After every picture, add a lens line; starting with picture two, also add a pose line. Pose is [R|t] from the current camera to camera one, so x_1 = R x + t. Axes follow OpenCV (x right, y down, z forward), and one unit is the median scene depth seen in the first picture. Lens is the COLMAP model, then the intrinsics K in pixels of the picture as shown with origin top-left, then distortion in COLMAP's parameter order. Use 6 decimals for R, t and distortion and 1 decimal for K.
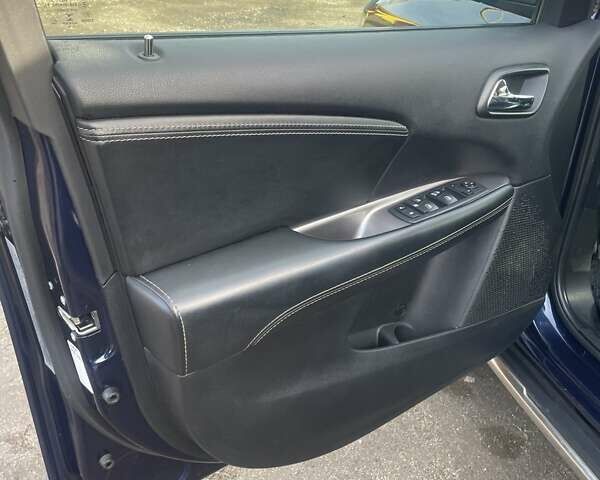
lens RADIAL K [[570.6, 0, 307.3], [0, 570.6, 240.0], [0, 0, 1]] dist [0.038915, -0.006905]
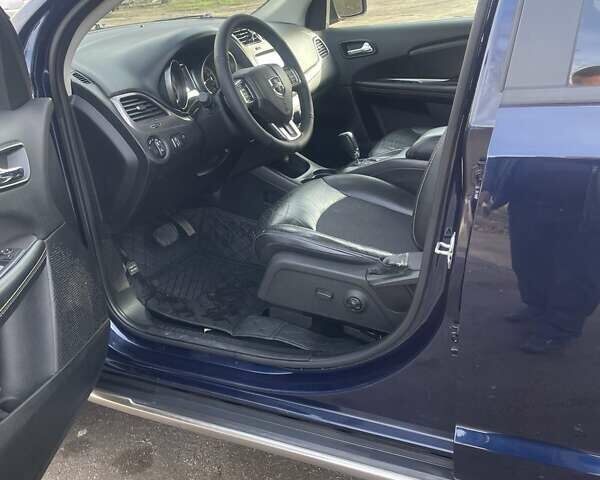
lens RADIAL K [[570.6, 0, 307.3], [0, 570.6, 240.0], [0, 0, 1]] dist [0.038915, -0.006905]
pose [[0.615746, -0.369376, 0.696001, -0.114762], [0.440025, 0.893940, 0.085139, 0.040601], [-0.653632, 0.253834, 0.712975, -0.180077]]
